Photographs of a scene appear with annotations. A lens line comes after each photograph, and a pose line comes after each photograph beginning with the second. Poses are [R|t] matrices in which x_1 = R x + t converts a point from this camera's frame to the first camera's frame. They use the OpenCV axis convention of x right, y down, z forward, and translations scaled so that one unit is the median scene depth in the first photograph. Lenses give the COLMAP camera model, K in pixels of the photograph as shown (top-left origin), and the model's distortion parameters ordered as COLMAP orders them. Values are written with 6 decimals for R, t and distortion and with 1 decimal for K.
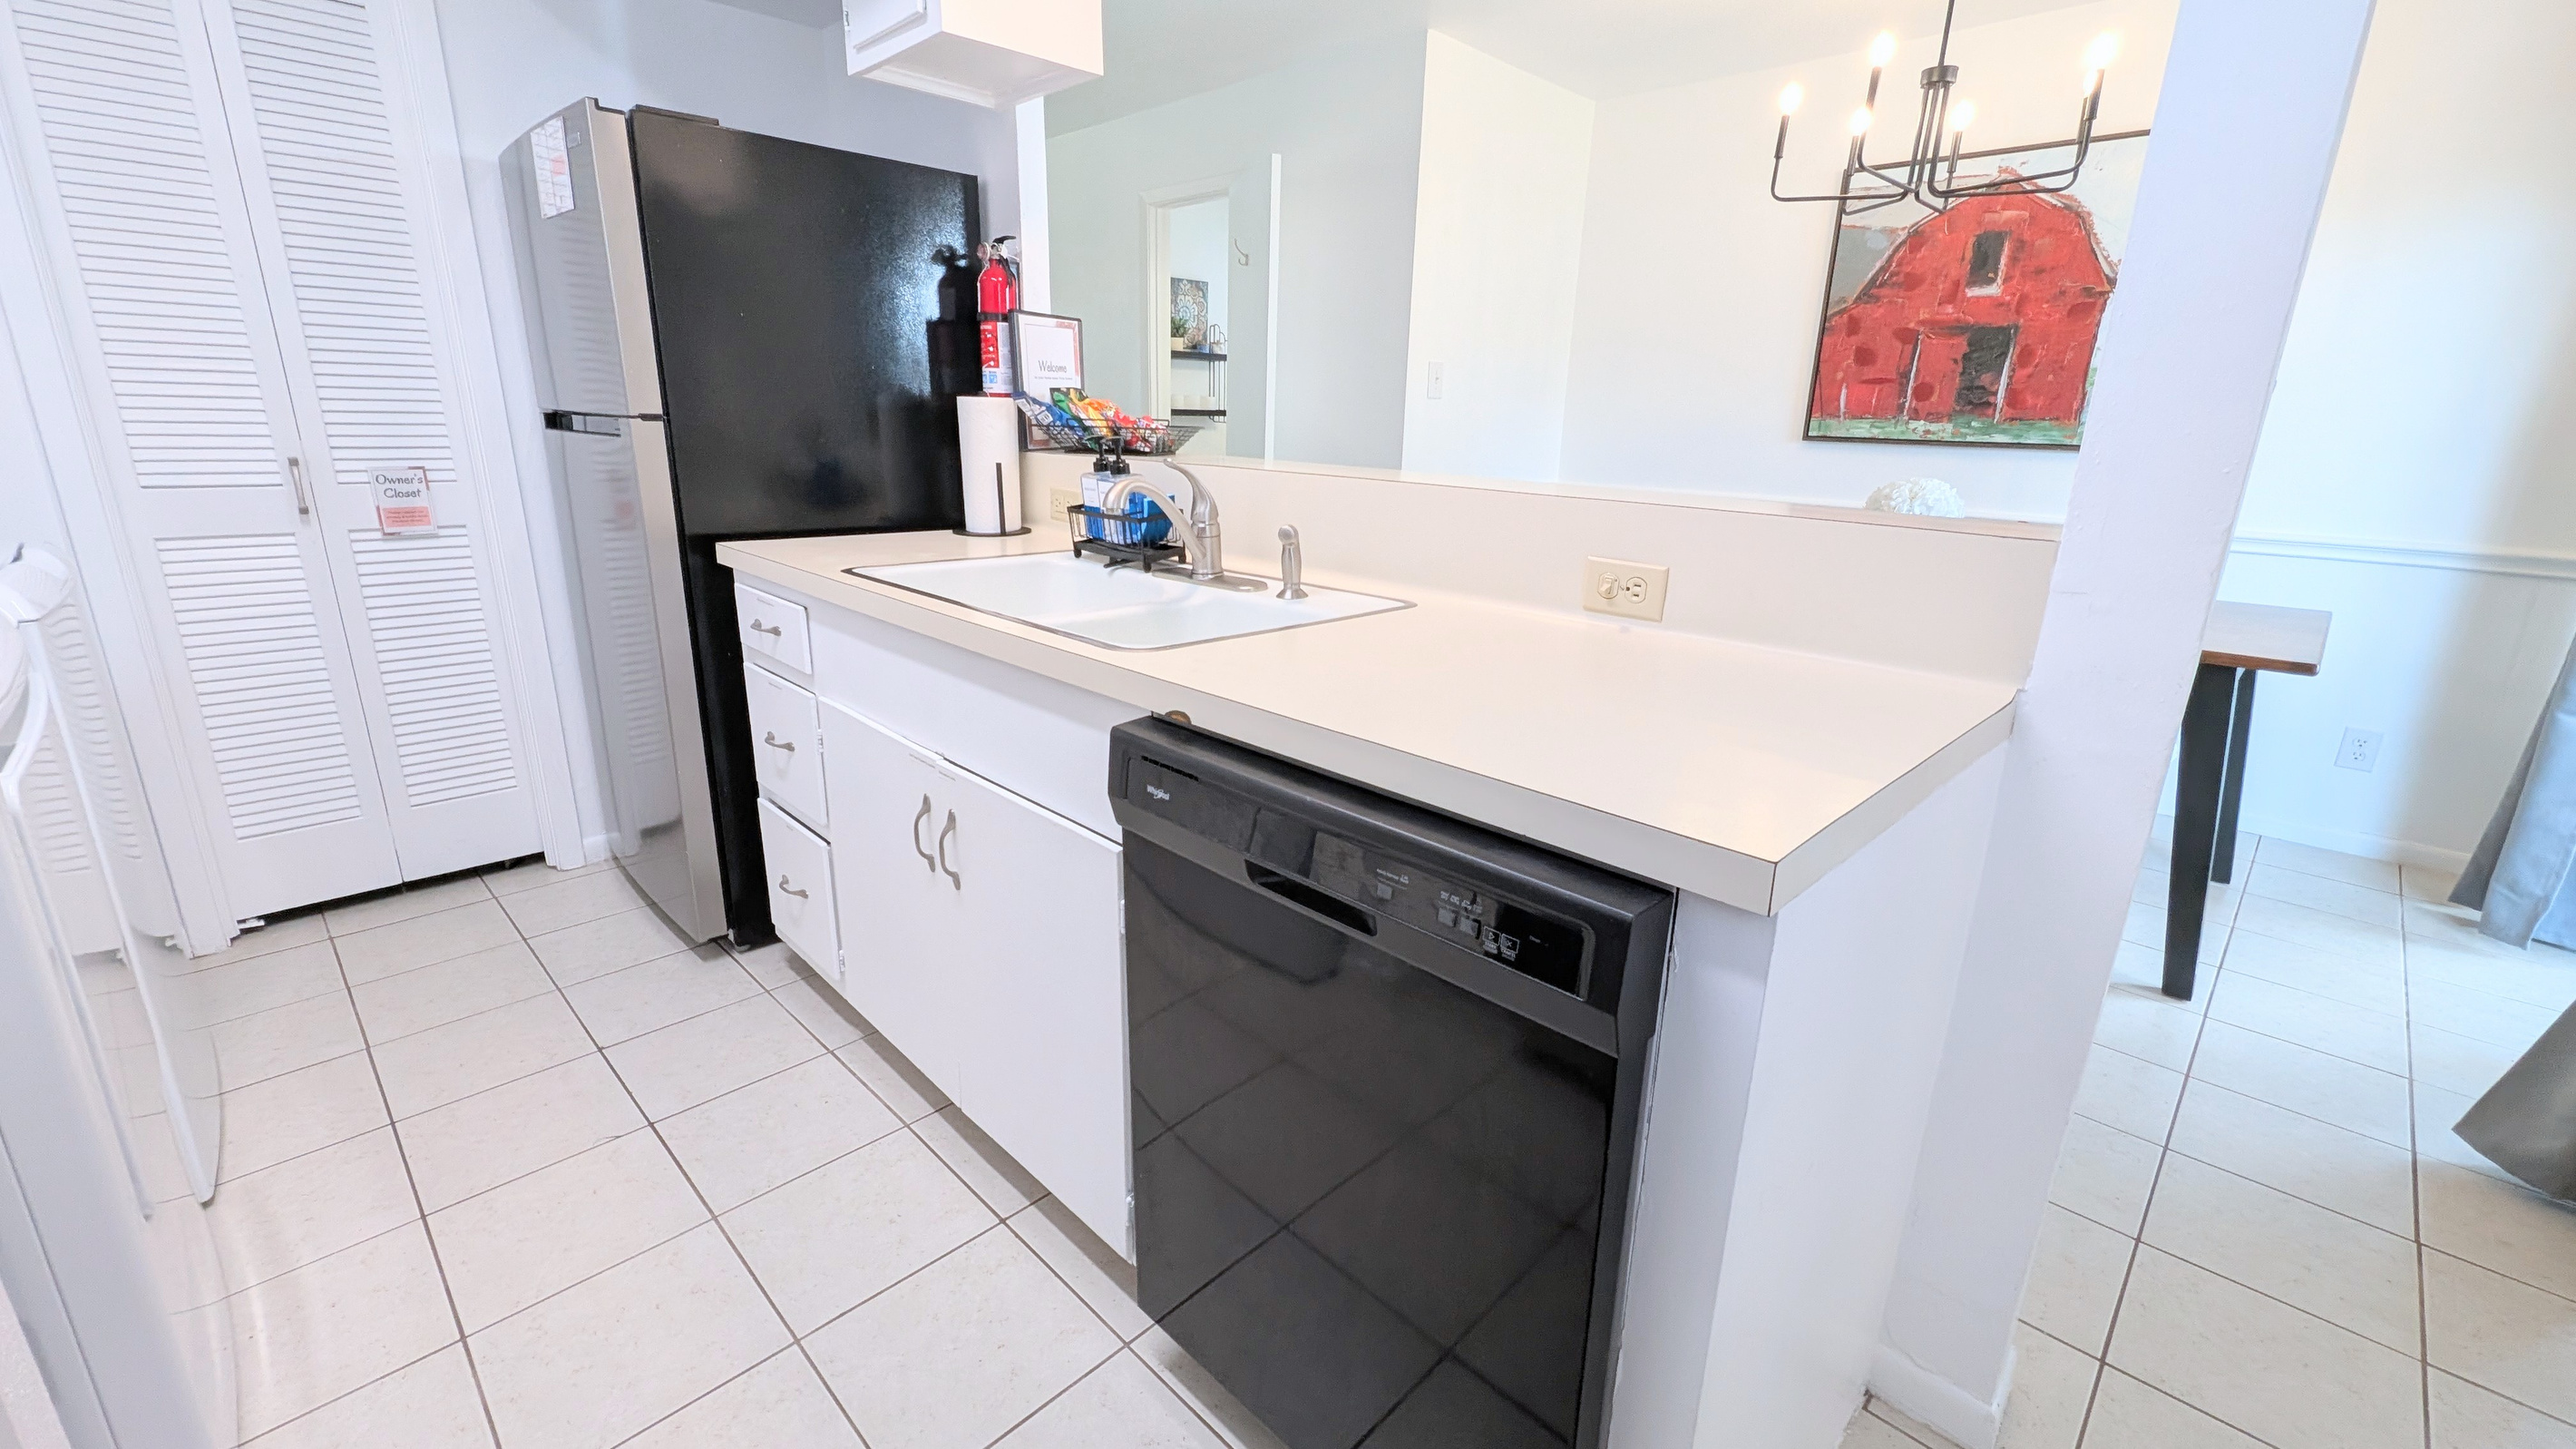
lens RADIAL K [[1057.0, 0, 1286.9], [0, 1057.0, 723.0], [0, 0, 1]] dist [0.002965, -0.001744]
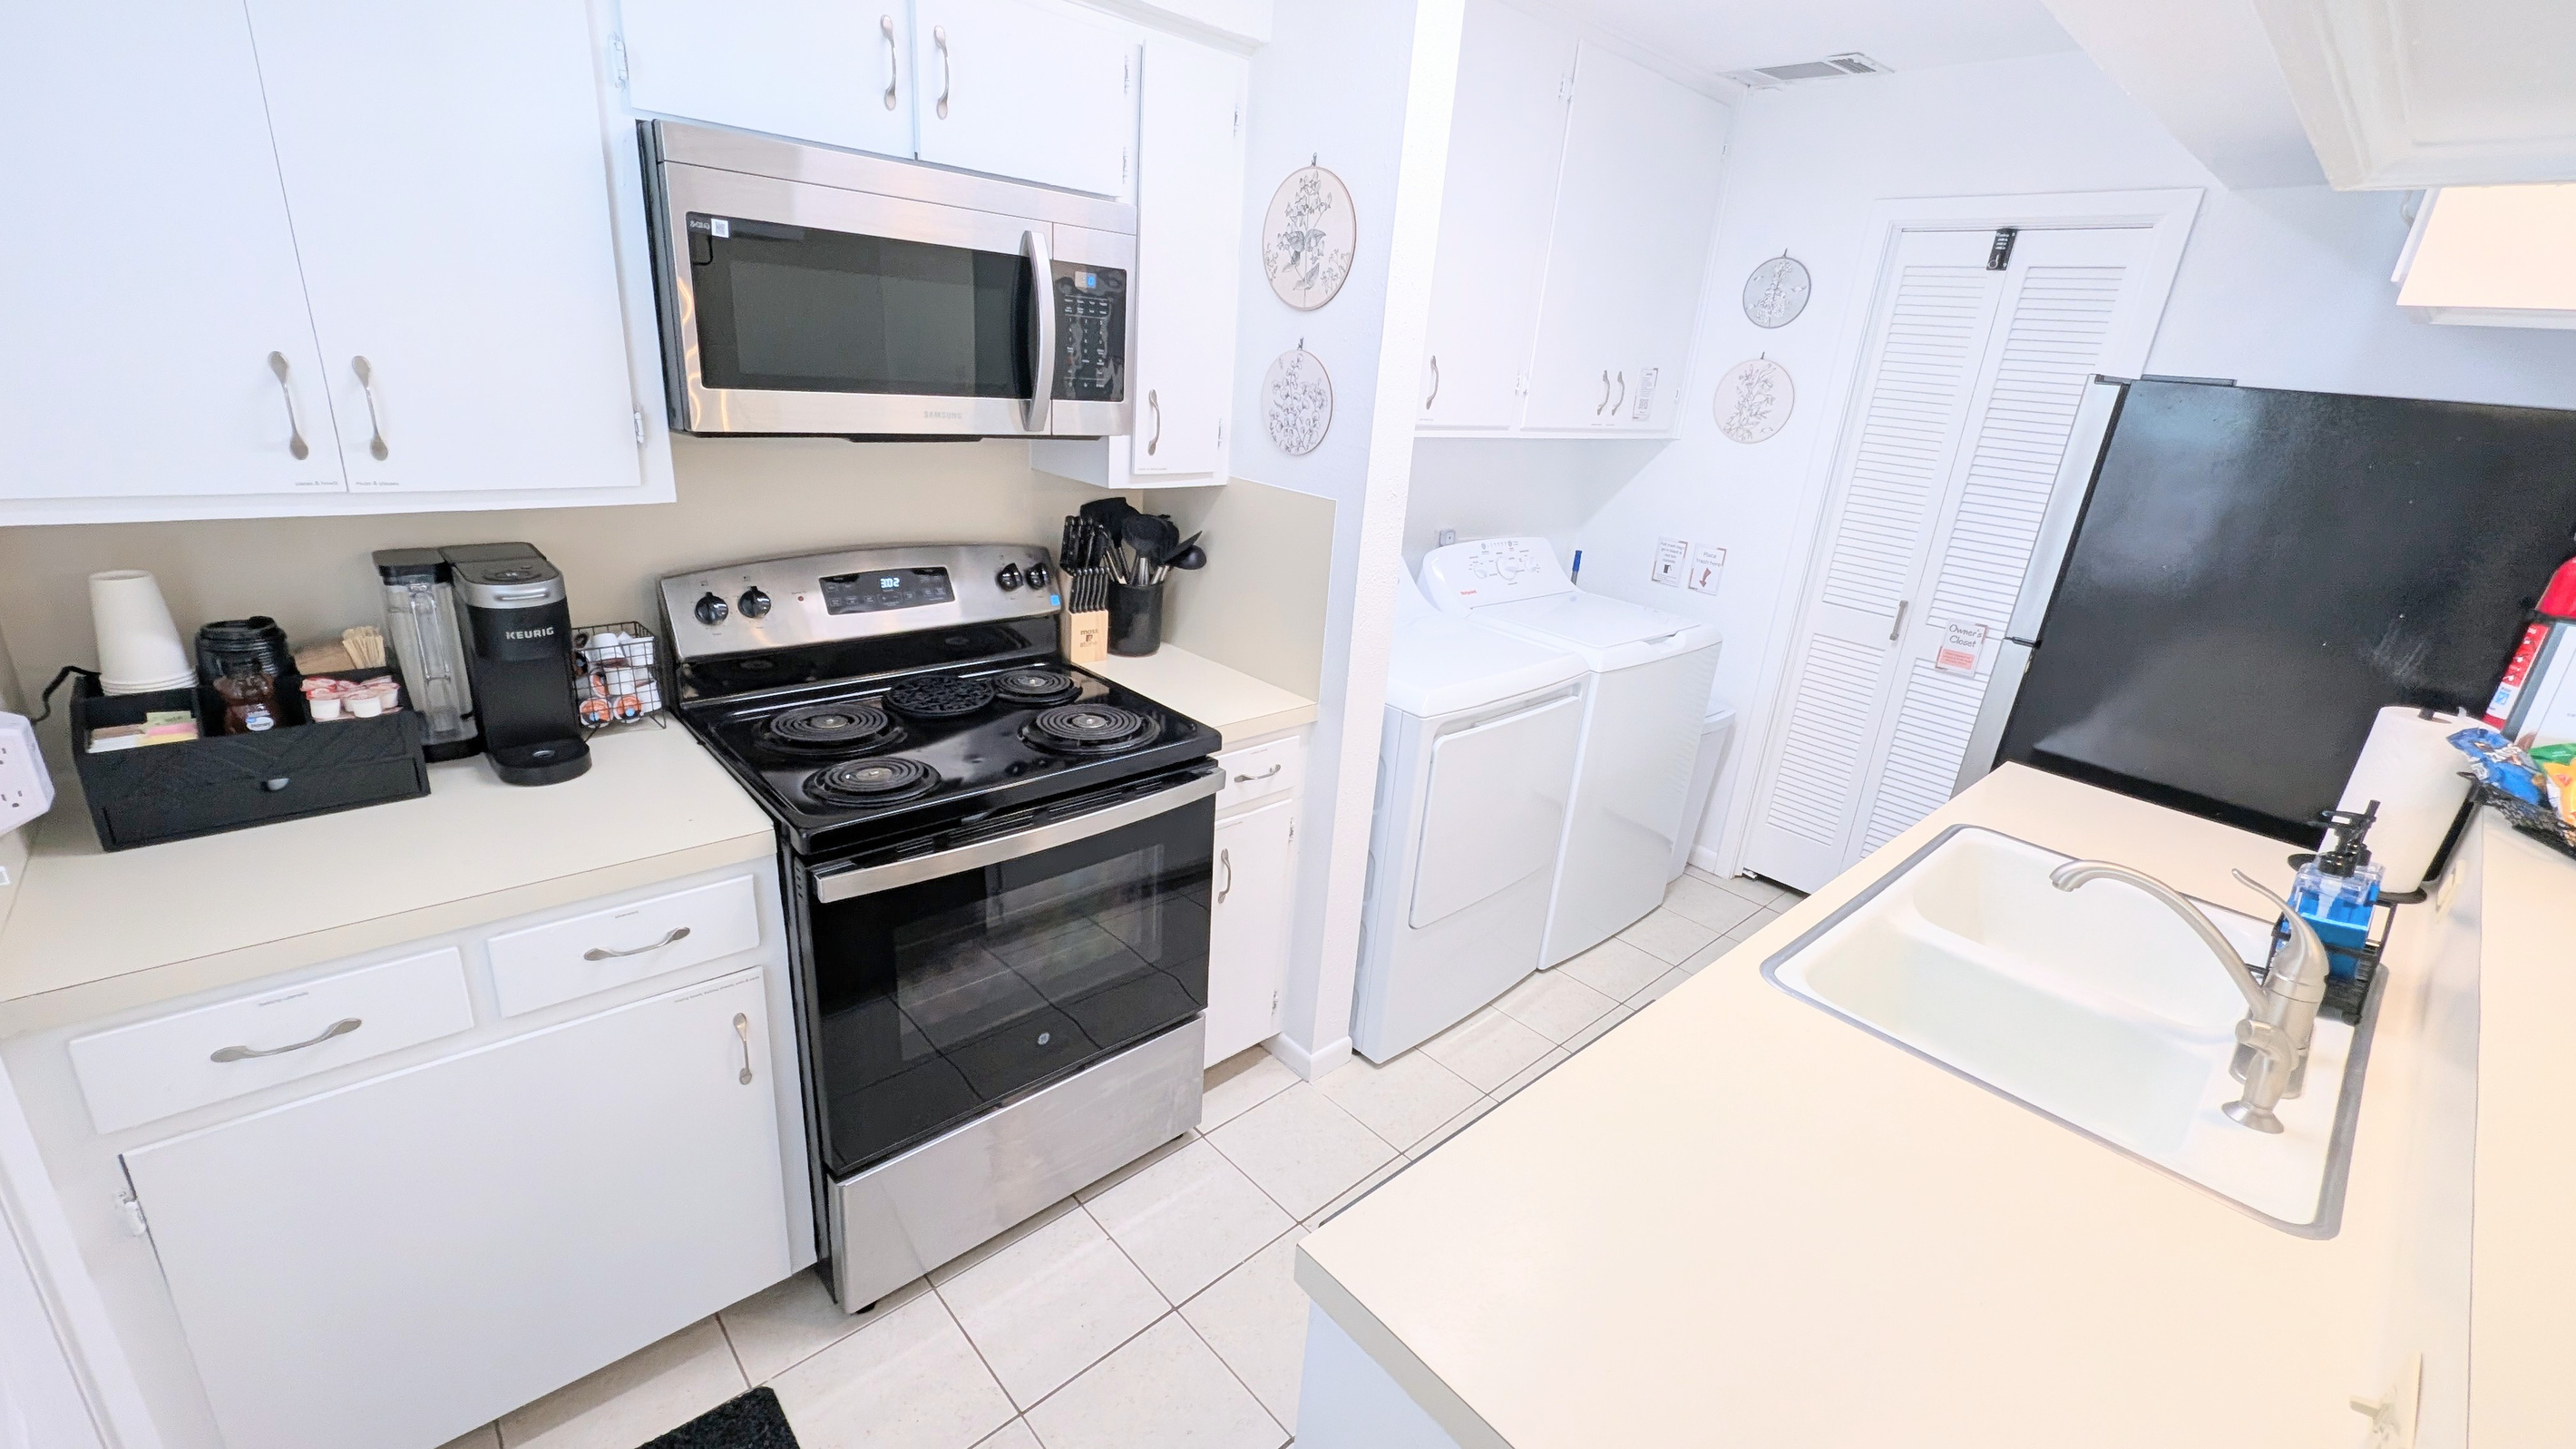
lens RADIAL K [[1057.0, 0, 1293.1], [0, 1057.0, 723.6], [0, 0, 1]] dist [0.002965, -0.001744]
pose [[-0.037467, 0.315154, -0.948301, 0.429830], [-0.353614, 0.883385, 0.307551, -0.243124], [0.934641, 0.346855, 0.078345, 0.197608]]
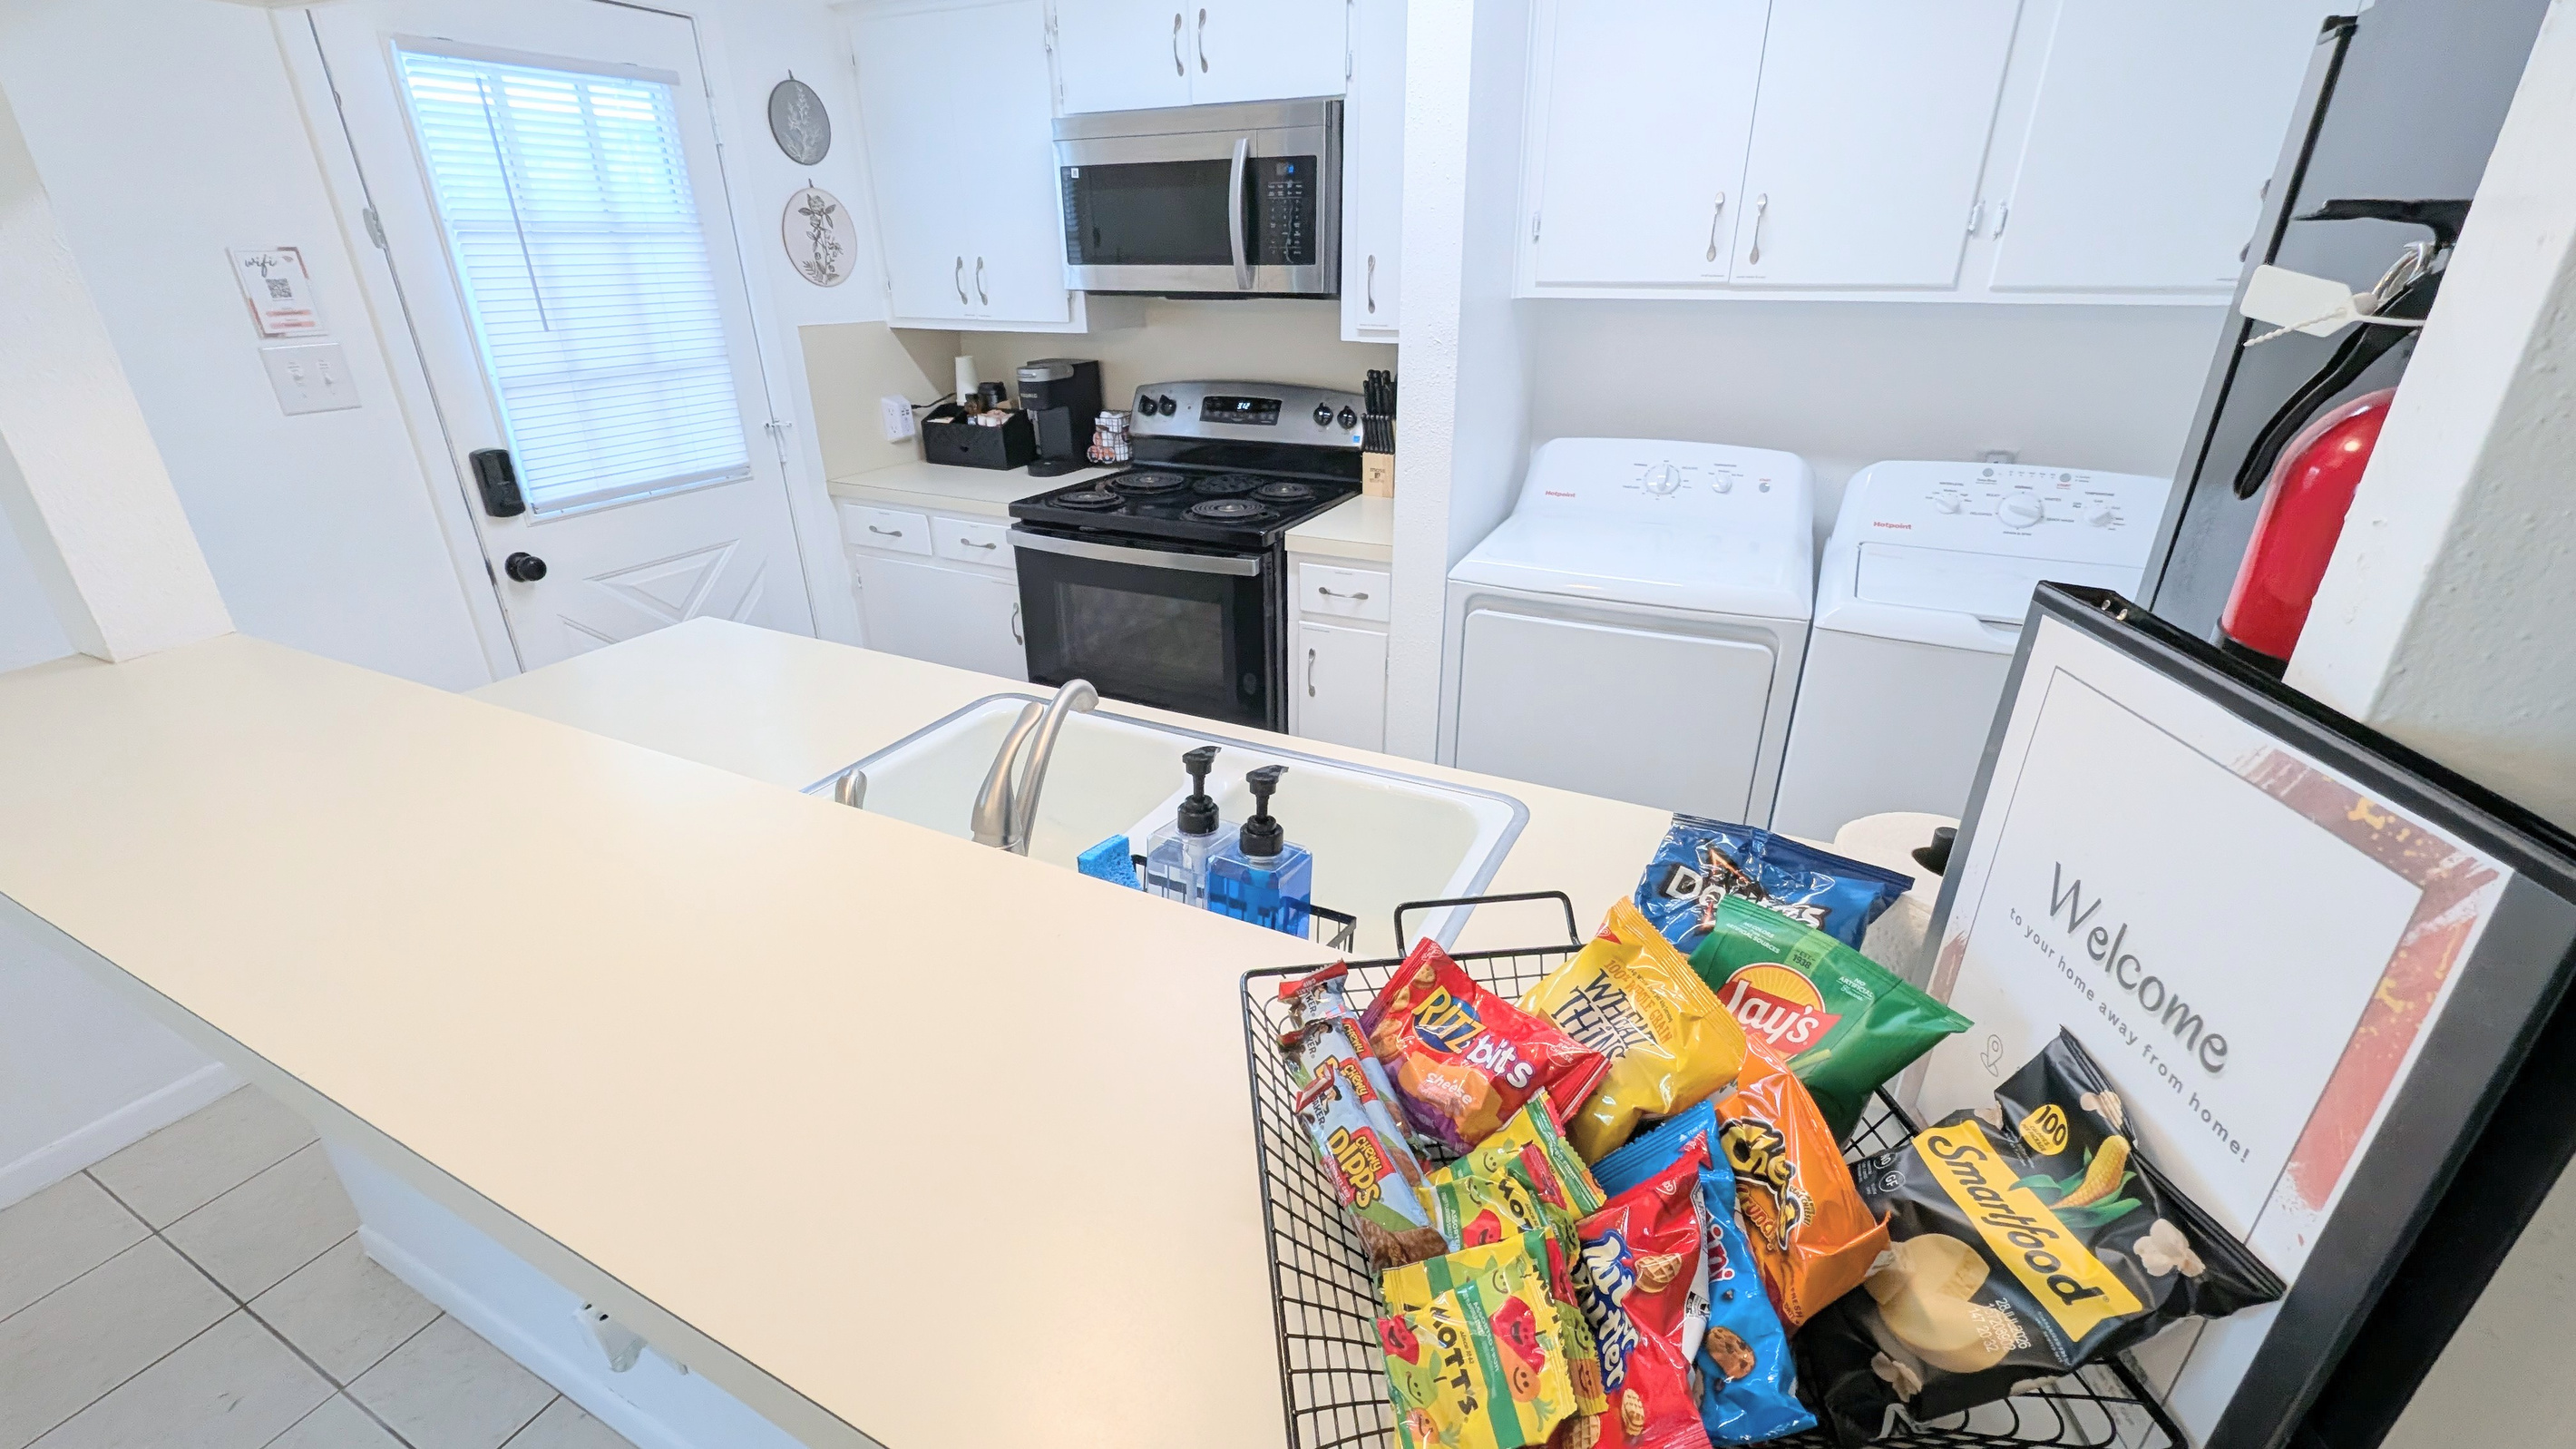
lens RADIAL K [[1057.0, 0, 1285.1], [0, 1057.0, 722.0], [0, 0, 1]] dist [0.002965, -0.001744]
pose [[-0.950423, 0.115609, -0.288672, -0.058096], [-0.096831, 0.772136, 0.628037, -0.469897], [0.295500, 0.624853, -0.722661, 1.086469]]
